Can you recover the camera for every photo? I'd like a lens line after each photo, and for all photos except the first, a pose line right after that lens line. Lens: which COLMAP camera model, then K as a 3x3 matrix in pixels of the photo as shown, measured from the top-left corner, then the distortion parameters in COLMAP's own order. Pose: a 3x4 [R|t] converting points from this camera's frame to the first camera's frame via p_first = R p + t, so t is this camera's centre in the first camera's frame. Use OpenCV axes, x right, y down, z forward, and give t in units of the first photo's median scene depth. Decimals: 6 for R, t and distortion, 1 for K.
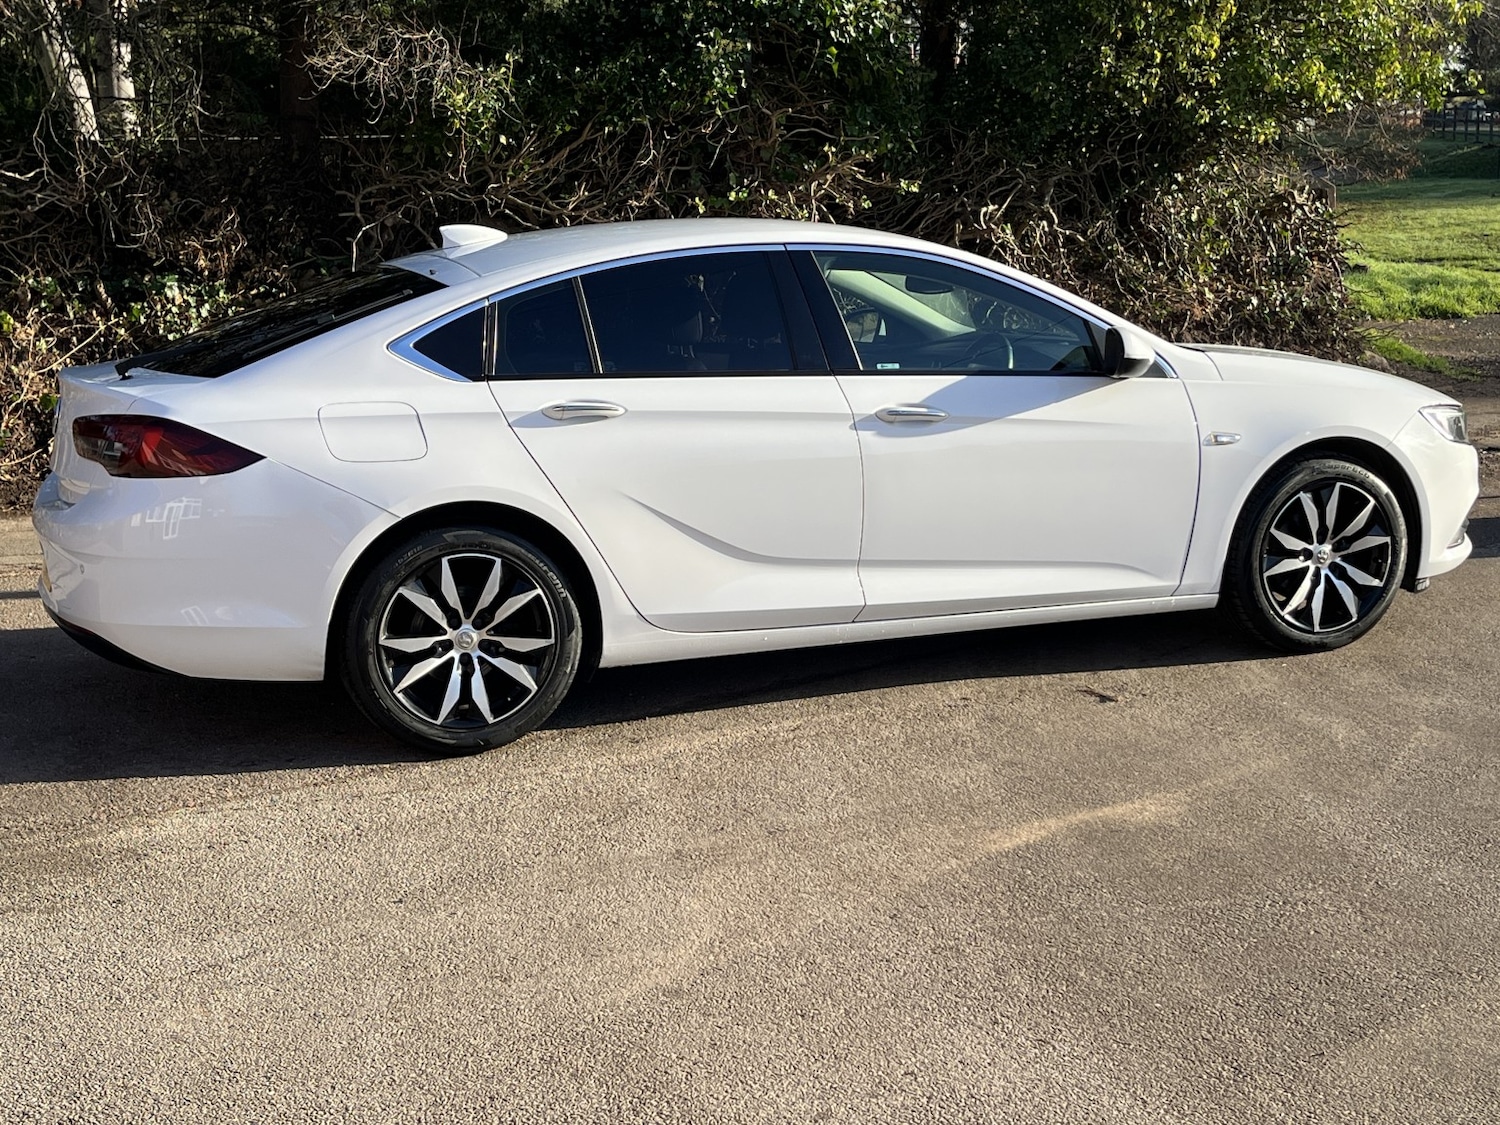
lens RADIAL K [[2035.9, 0, 772.9], [0, 2035.9, 587.6], [0, 0, 1]] dist [0.139699, -0.458450]
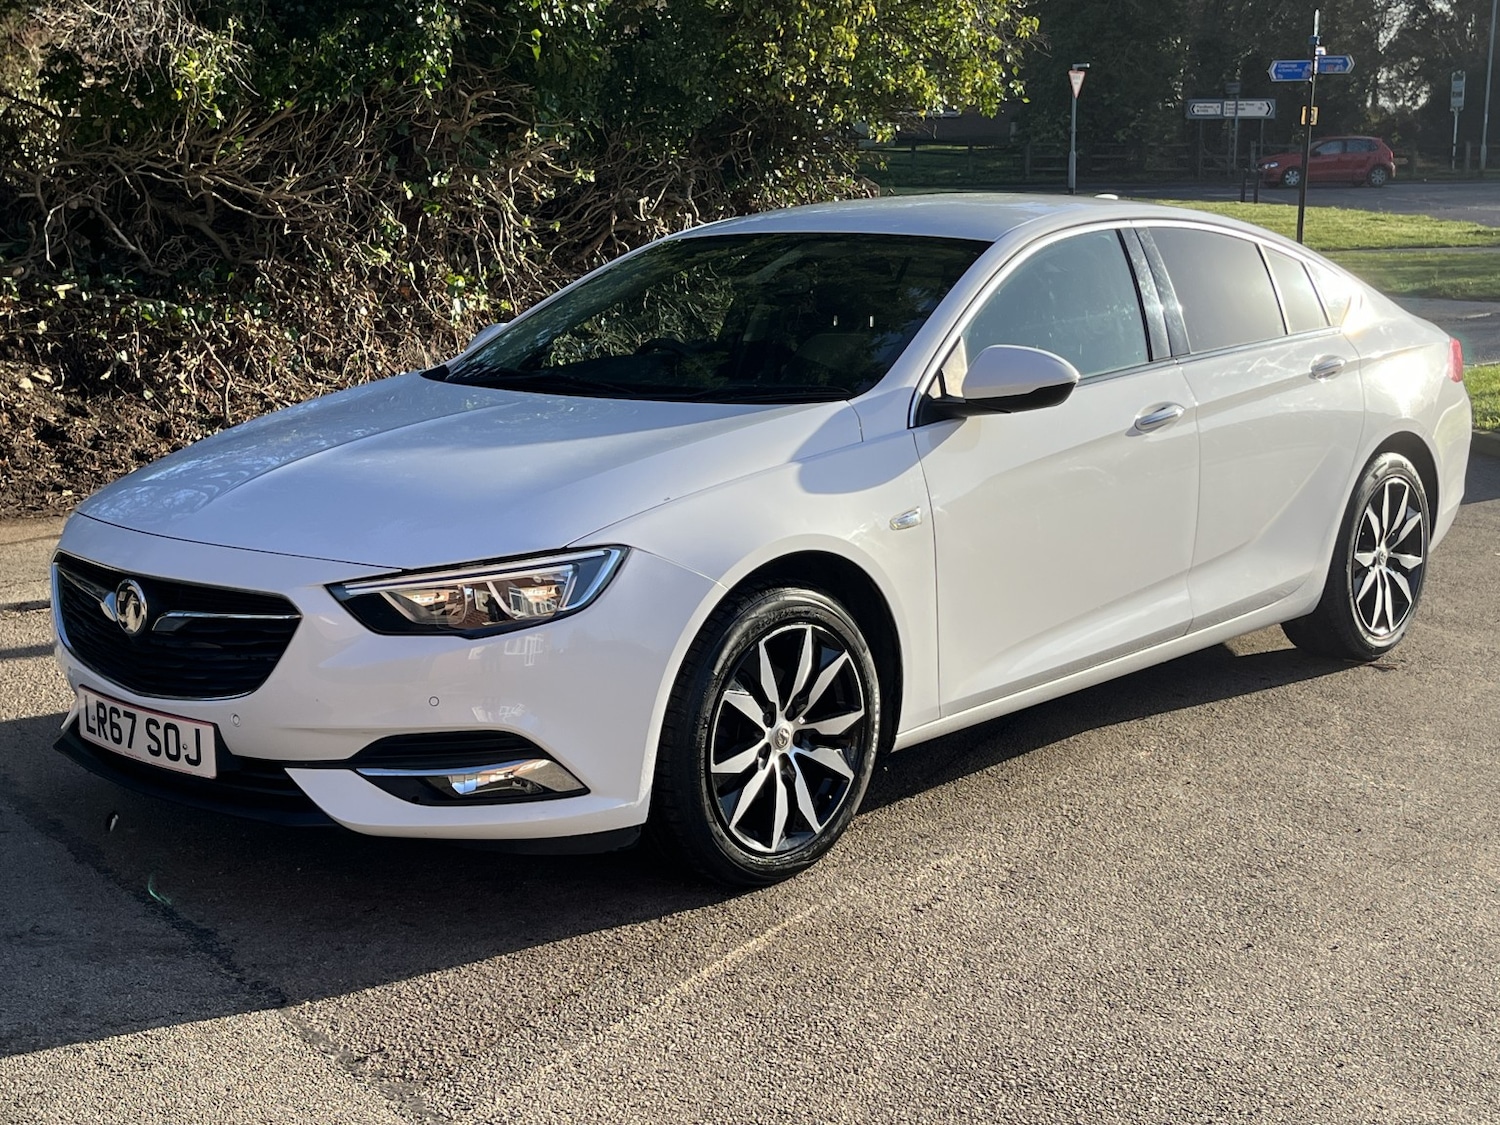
lens RADIAL K [[1963.2, 0, 746.8], [0, 1963.2, 587.8], [0, 0, 1]] dist [0.135400, -0.421473]
pose [[0.920543, -0.062901, 0.385544, -0.274643], [0.060516, 0.997999, 0.018332, -0.012518], [-0.385926, 0.006456, 0.922507, 0.107783]]
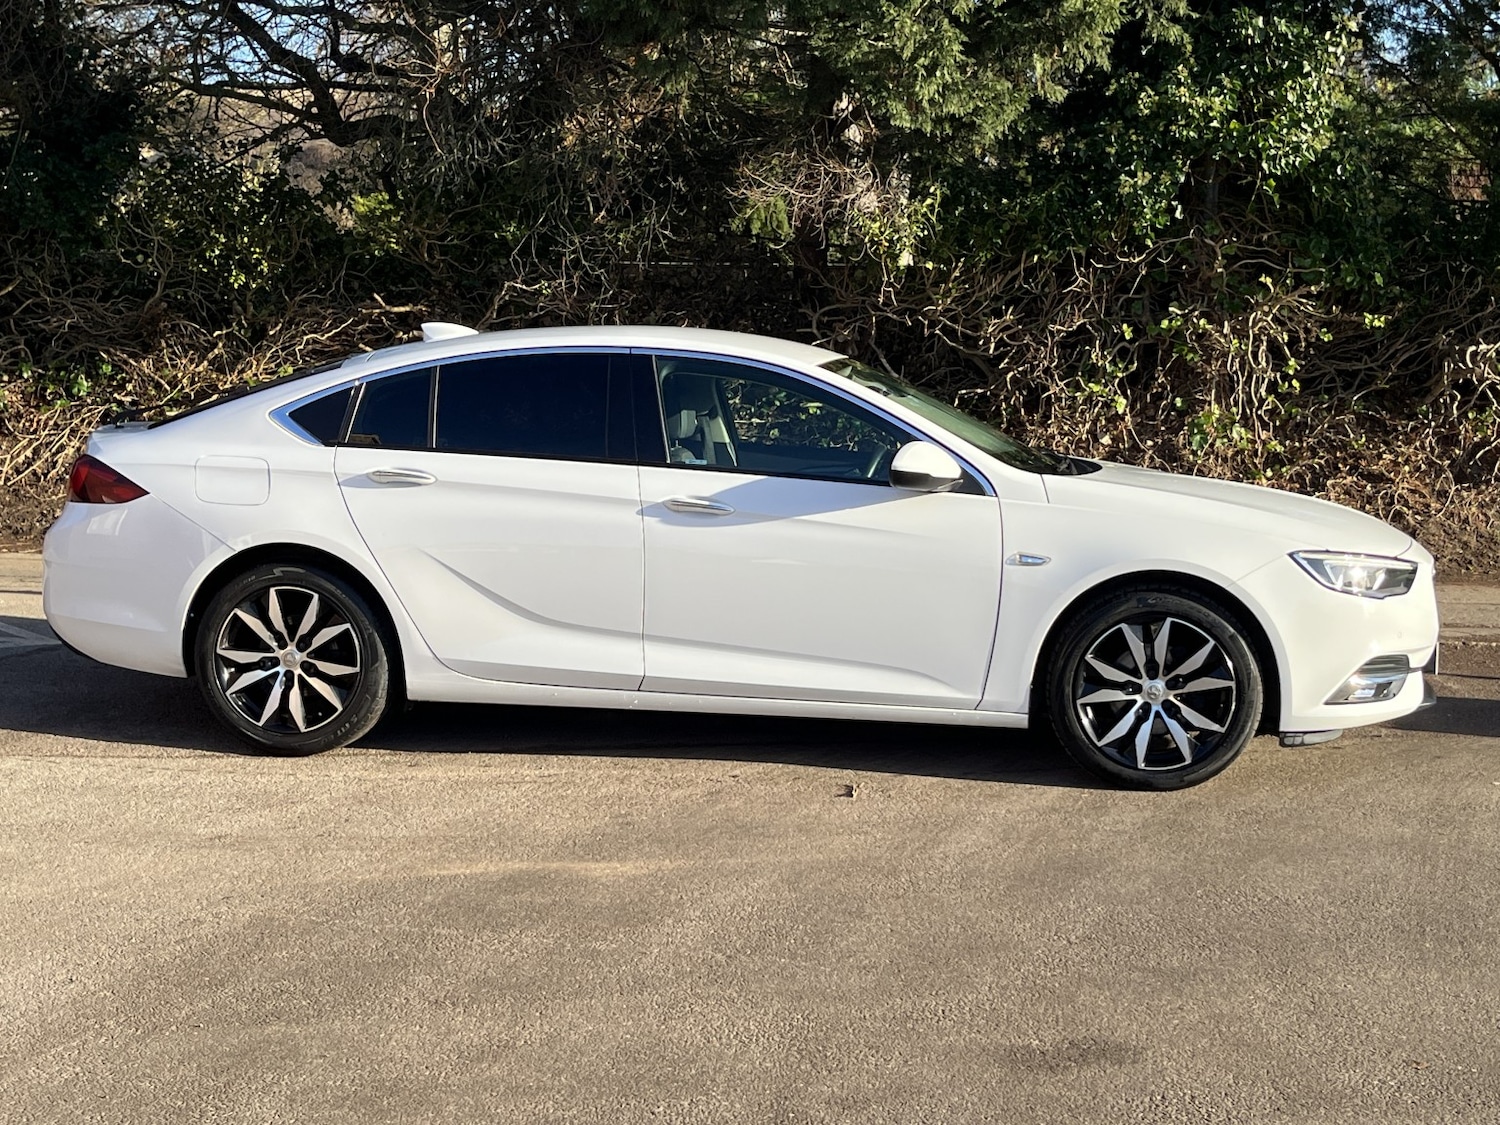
lens RADIAL K [[2035.9, 0, 772.9], [0, 2035.9, 587.6], [0, 0, 1]] dist [0.139699, -0.458450]
pose [[0.877931, 0.094765, -0.469316, 0.323324], [-0.124504, 0.991681, -0.032664, -0.005889], [0.462317, 0.087108, 0.882426, 0.032561]]
